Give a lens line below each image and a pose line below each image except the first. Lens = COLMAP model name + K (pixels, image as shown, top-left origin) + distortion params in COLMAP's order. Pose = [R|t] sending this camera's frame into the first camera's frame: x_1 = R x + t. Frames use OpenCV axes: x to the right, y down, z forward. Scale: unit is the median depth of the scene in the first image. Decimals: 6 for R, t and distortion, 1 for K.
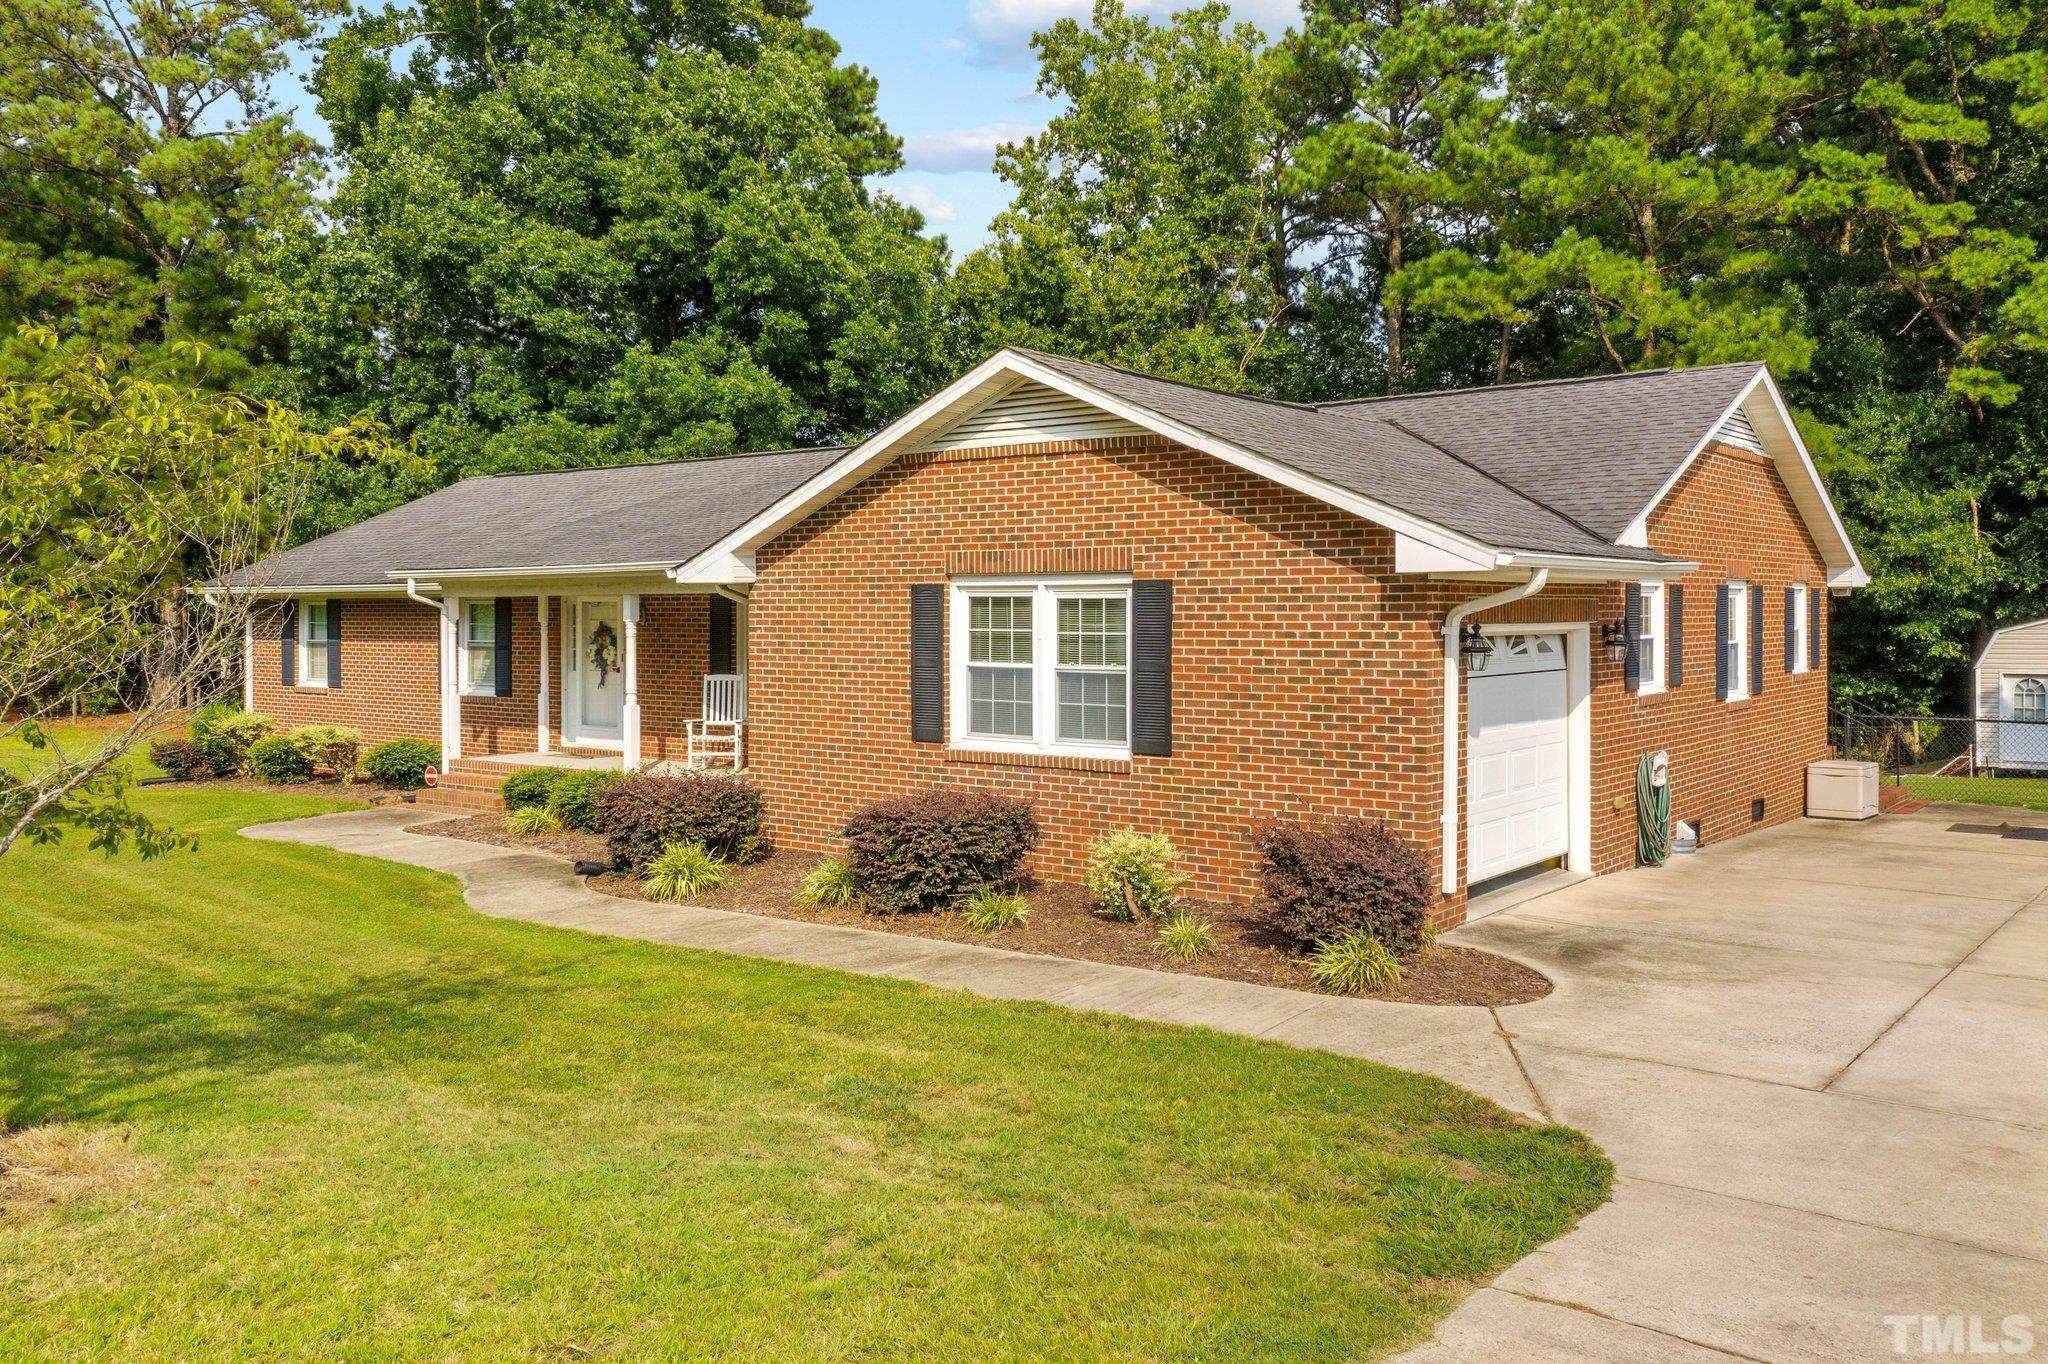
lens RADIAL K [[1602.4, 0, 1029.8], [0, 1602.4, 679.0], [0, 0, 1]] dist [0.021578, 0.014471]
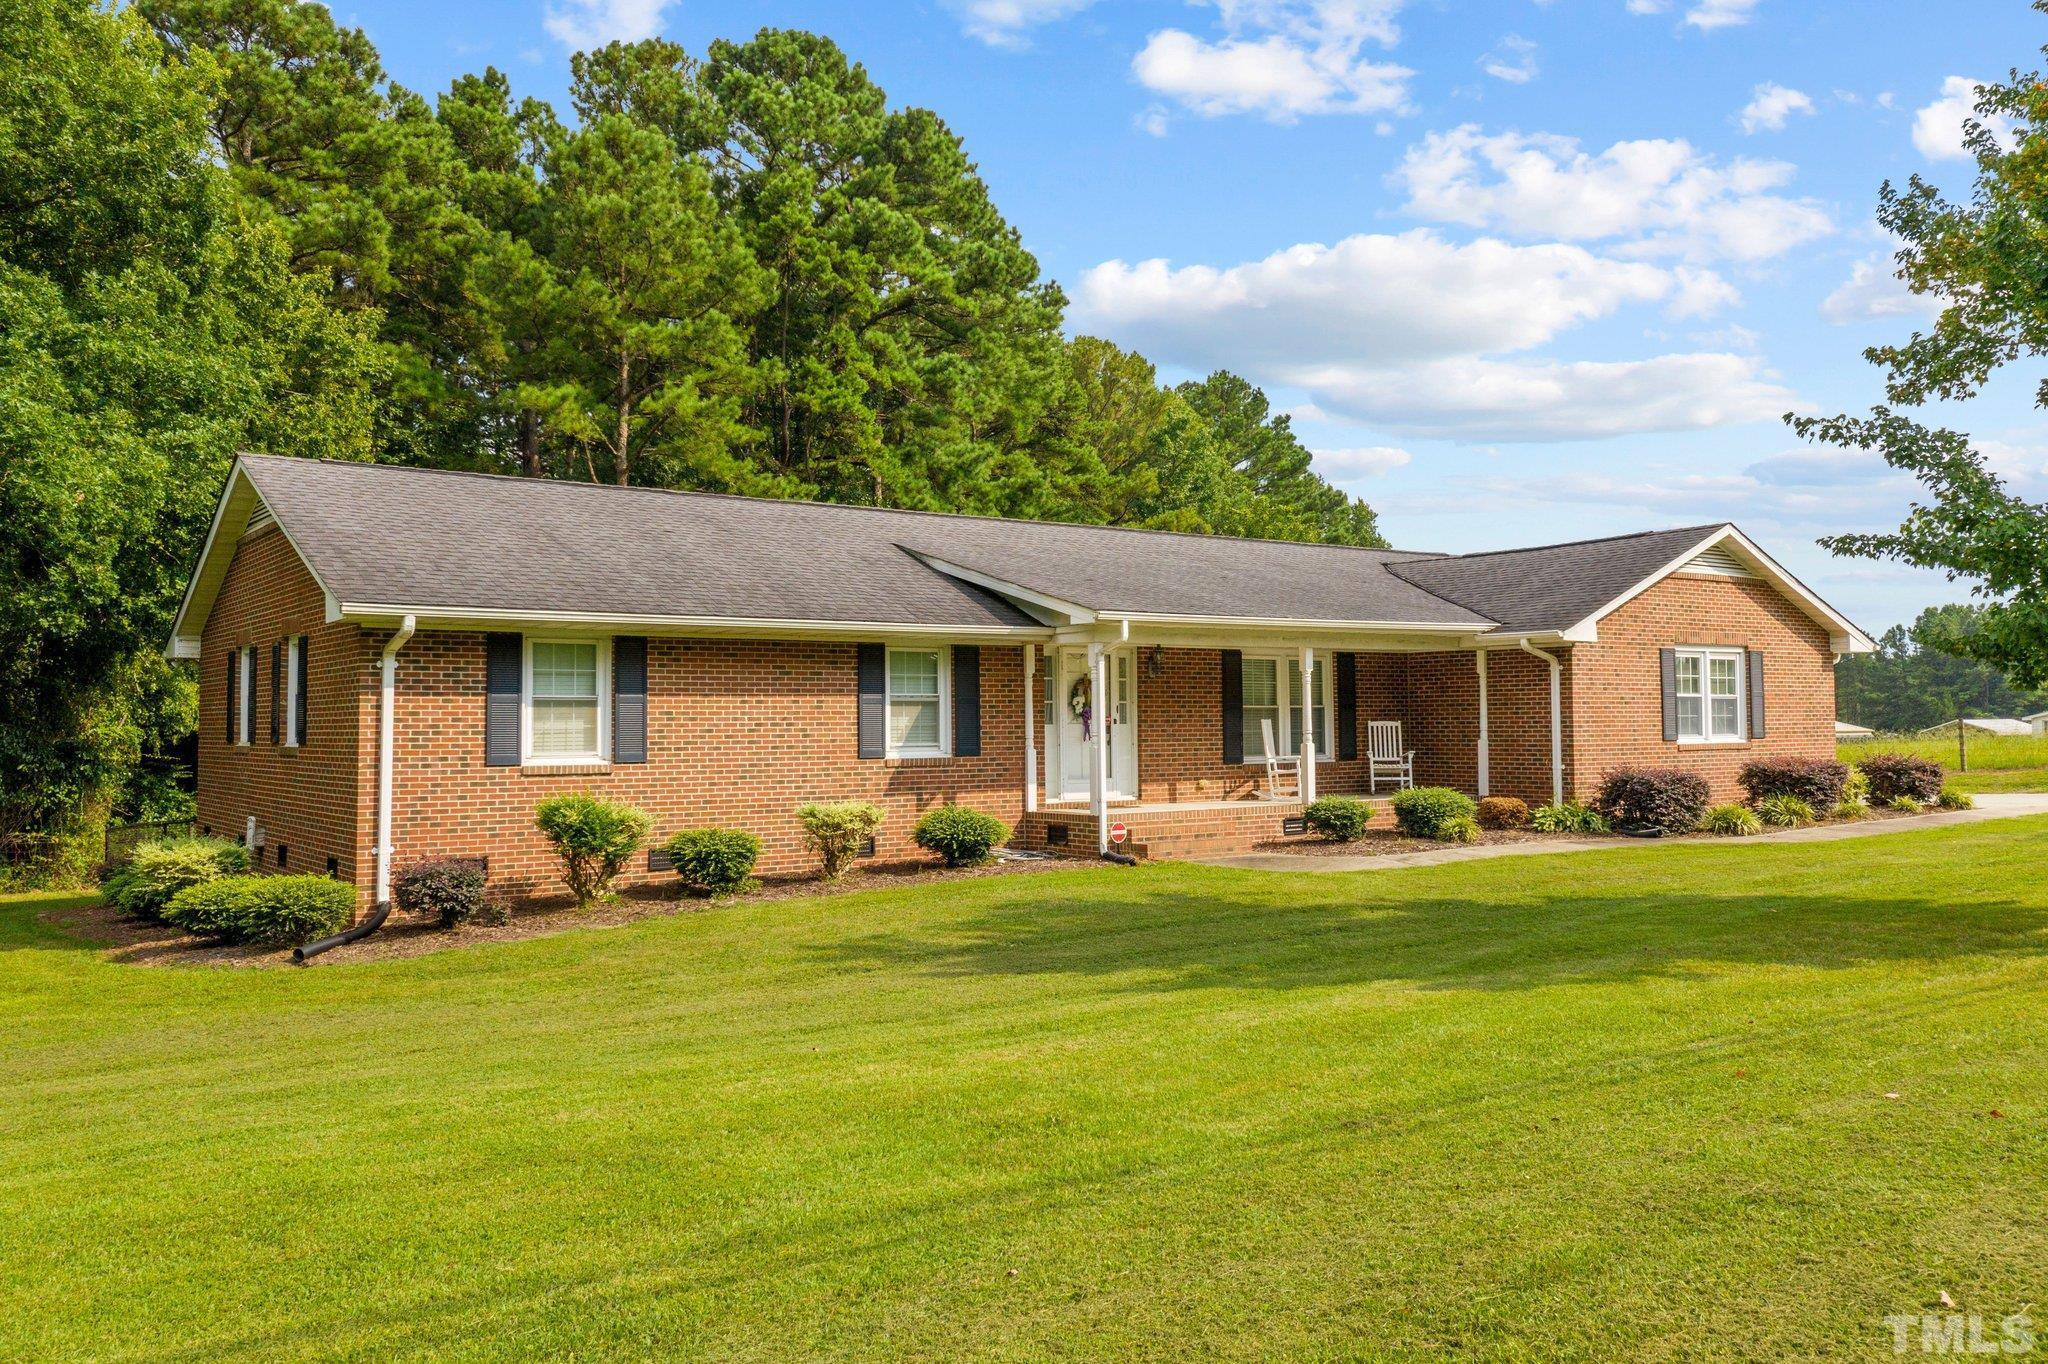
lens RADIAL K [[1602.4, 0, 1029.8], [0, 1602.4, 679.0], [0, 0, 1]] dist [0.021578, 0.014471]
pose [[0.300753, 0.028205, 0.953285, -1.164685], [0.049928, 0.997726, -0.045272, 0.010295], [-0.952394, 0.061211, 0.298661, 0.698470]]
